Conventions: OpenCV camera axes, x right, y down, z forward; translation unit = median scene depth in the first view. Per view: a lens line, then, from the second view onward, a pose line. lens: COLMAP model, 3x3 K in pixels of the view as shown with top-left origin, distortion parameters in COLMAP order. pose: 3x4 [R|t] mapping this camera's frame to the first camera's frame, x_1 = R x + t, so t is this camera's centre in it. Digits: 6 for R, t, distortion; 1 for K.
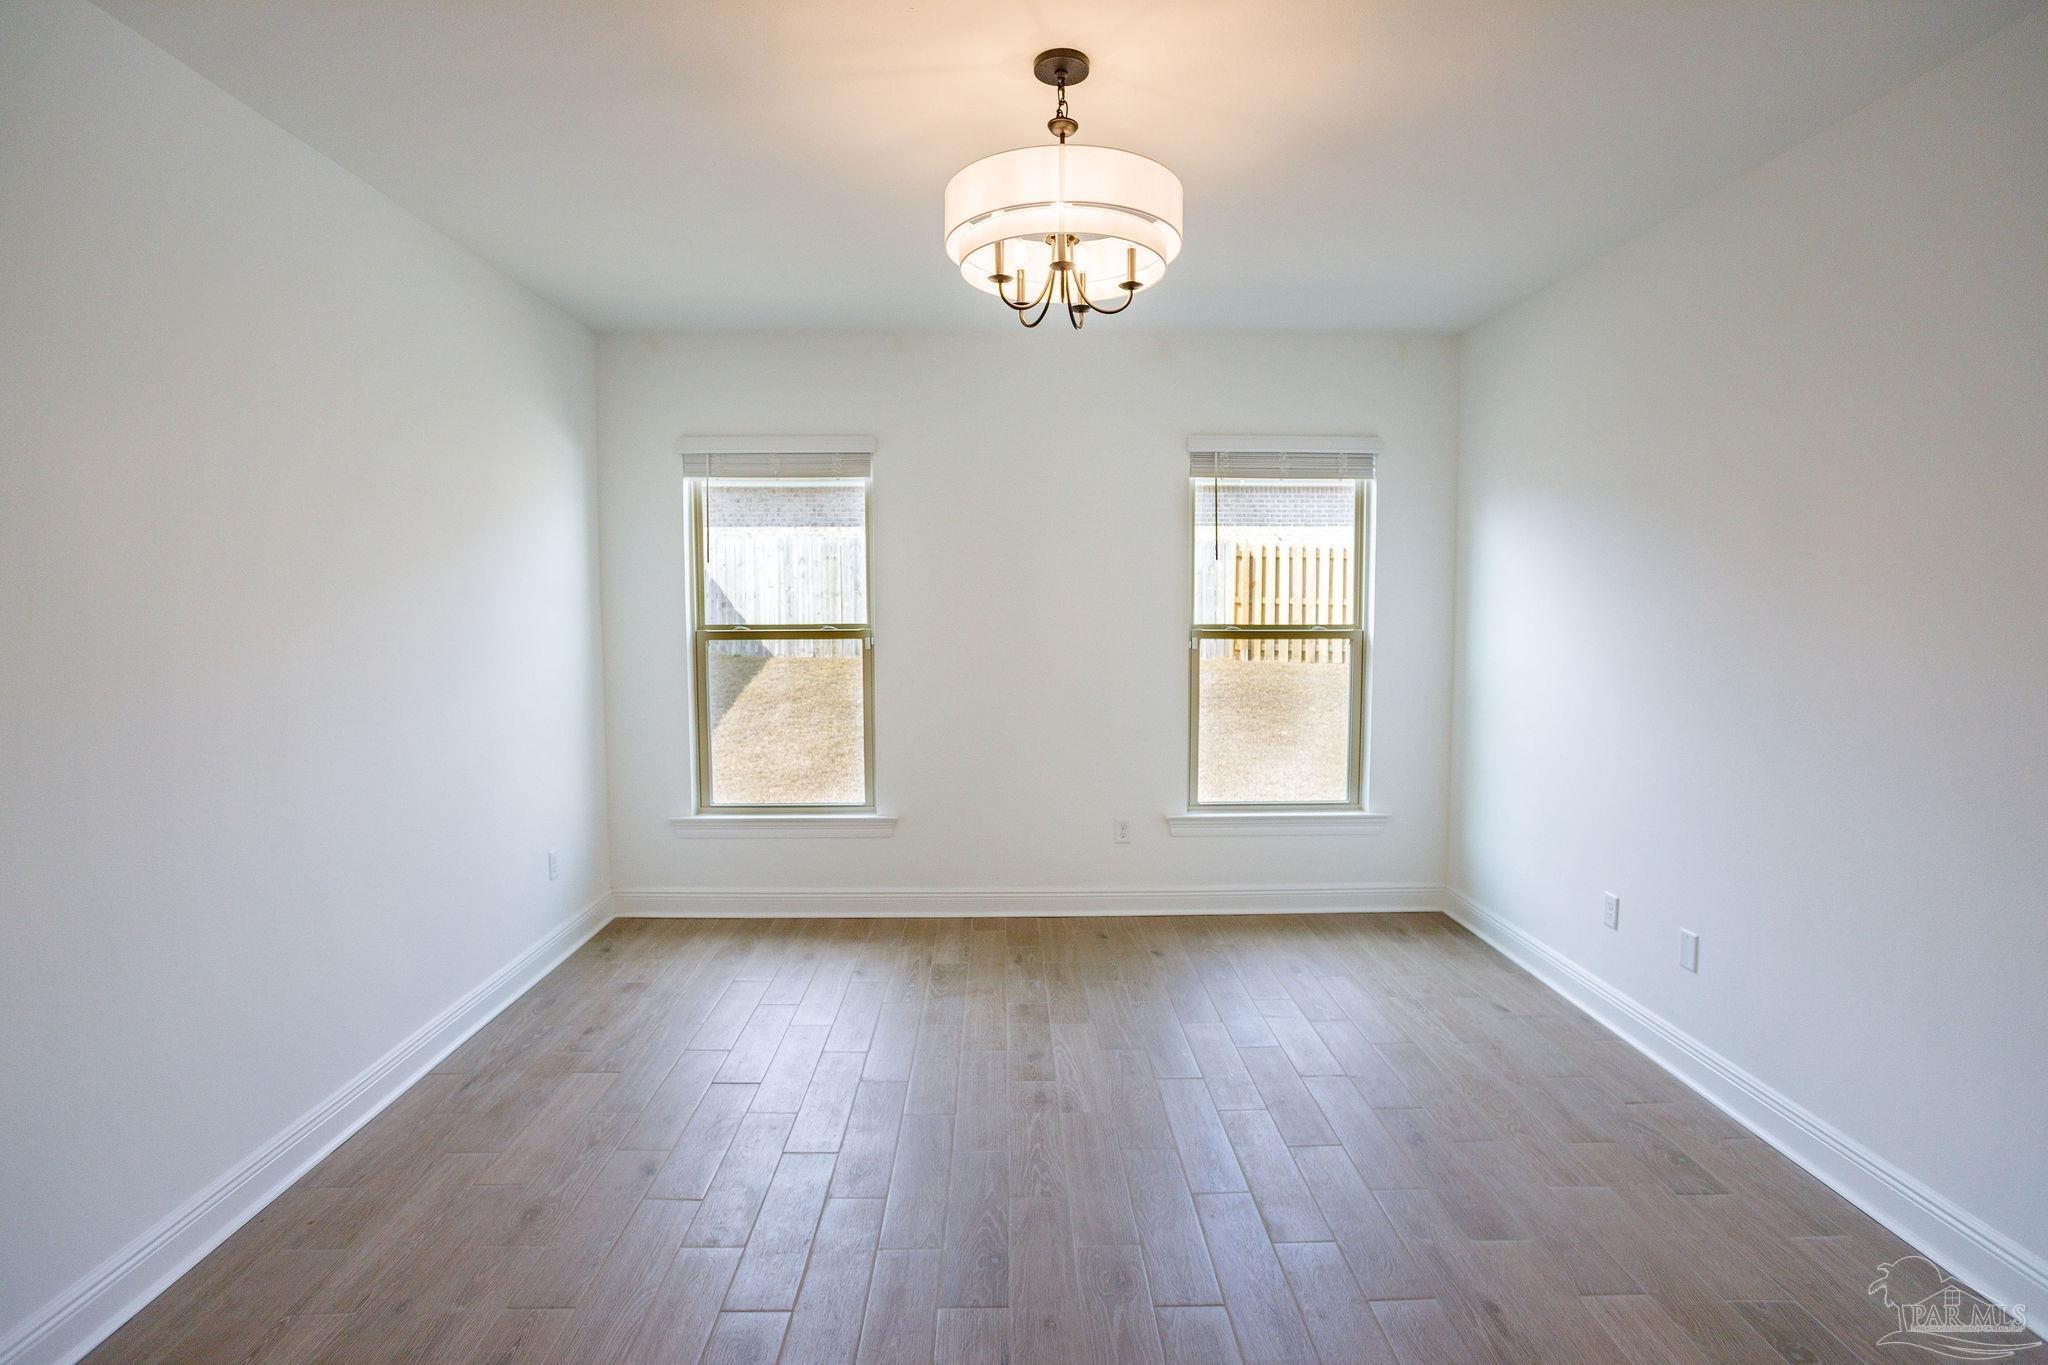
lens RADIAL K [[1020.6, 0, 1024.0], [0, 1020.6, 682.5], [0, 0, 1]] dist [-0.000371, 0.000559]
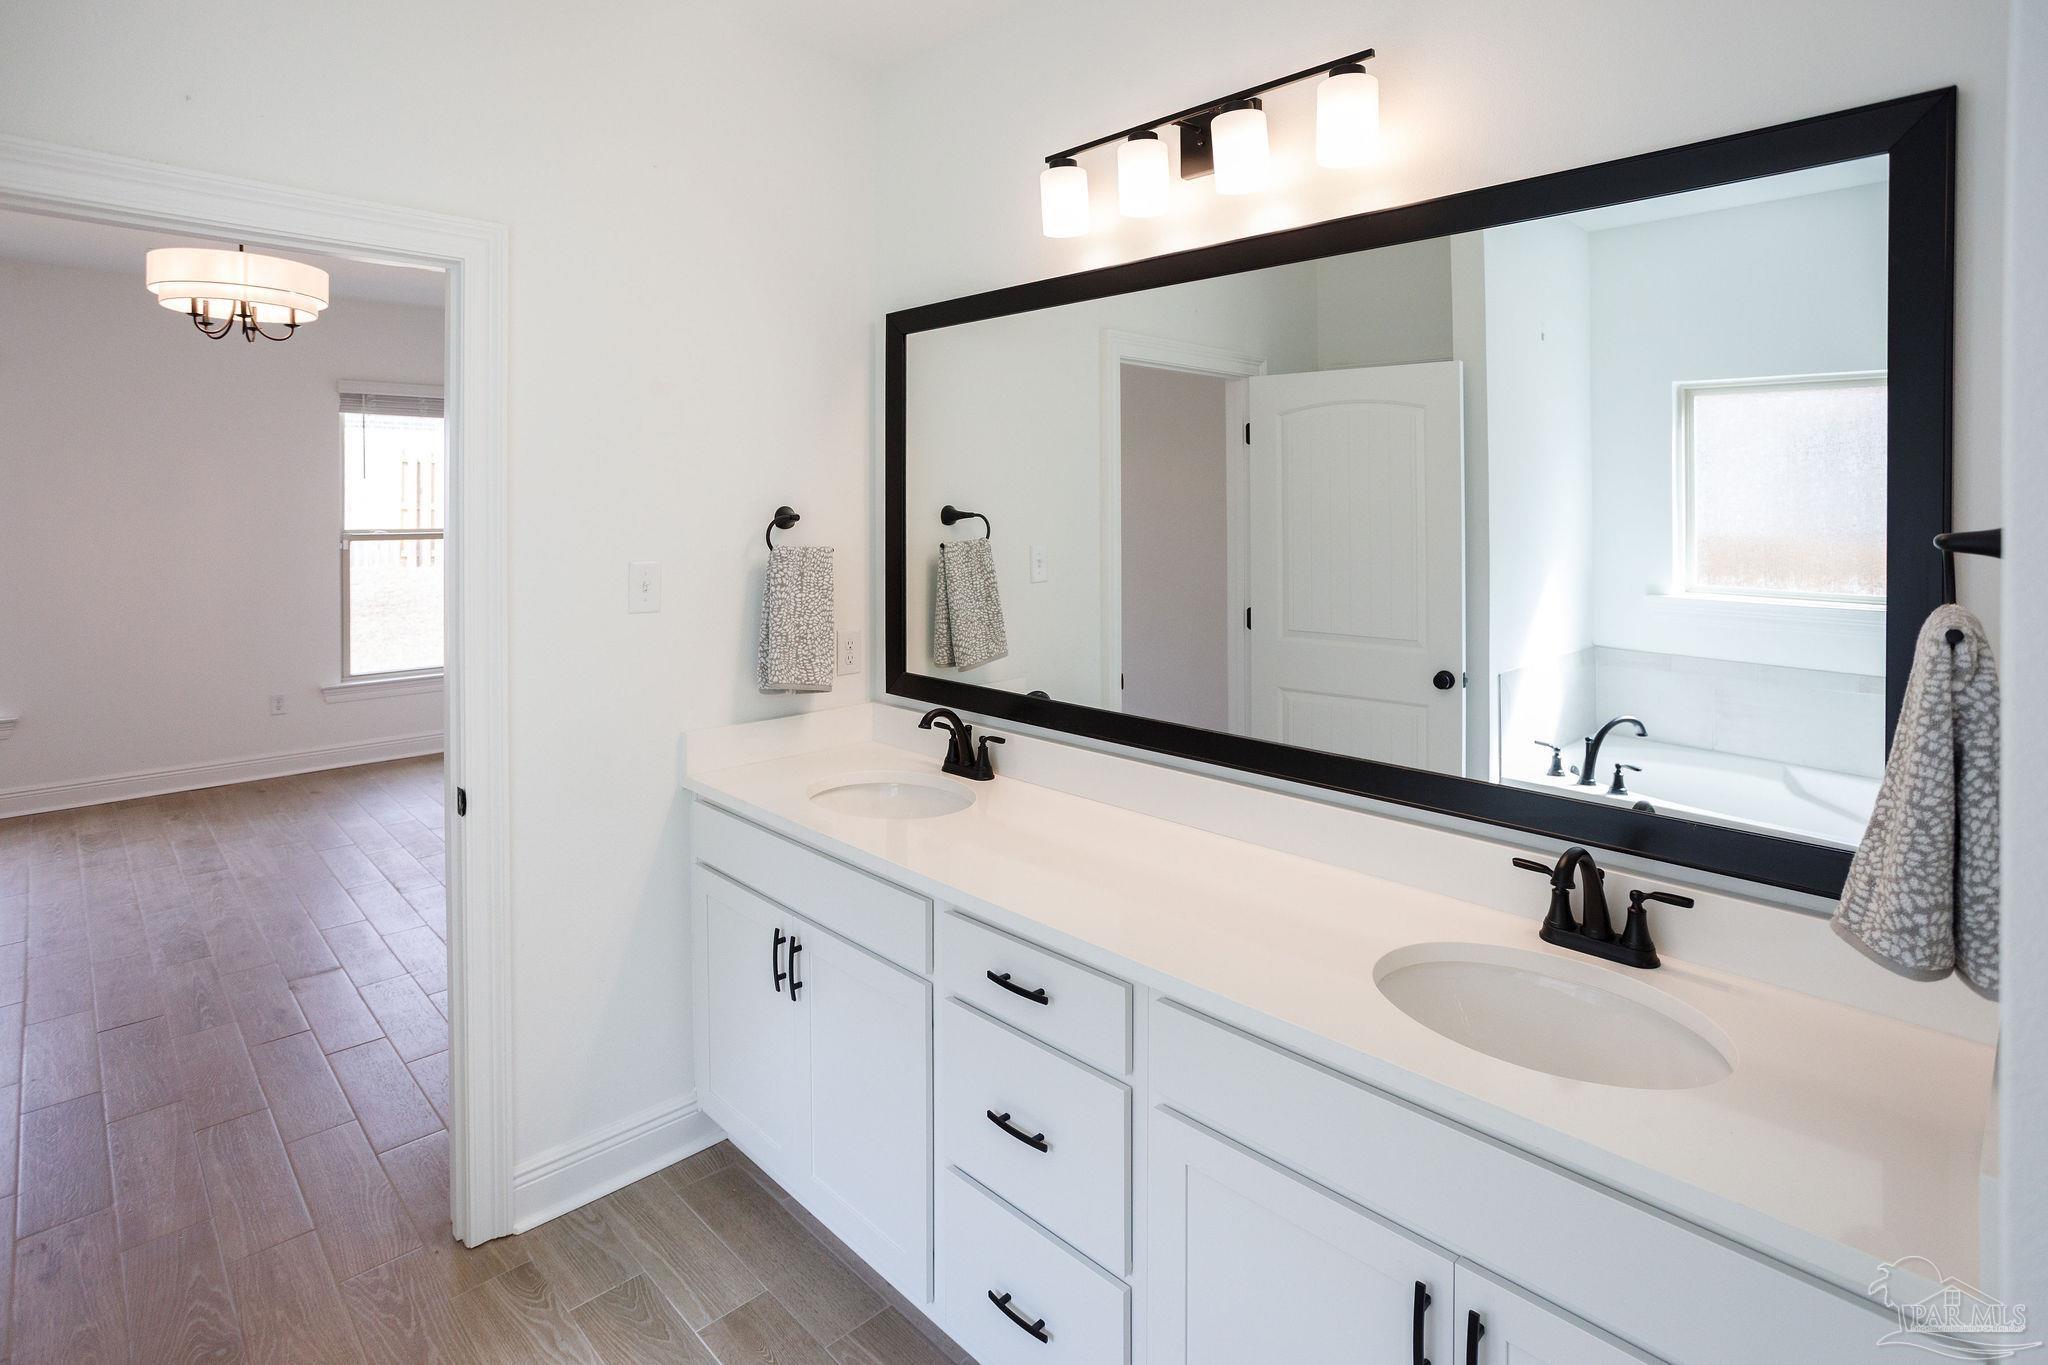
lens RADIAL K [[1008.2, 0, 1019.1], [0, 1008.2, 517.3], [0, 0, 1]] dist [-0.027023, 0.000631]
pose [[0.730256, -0.000640, 0.683173, -0.068560], [0.047694, 0.997607, -0.050046, 0.030466], [-0.681507, 0.069130, 0.728540, -0.487688]]
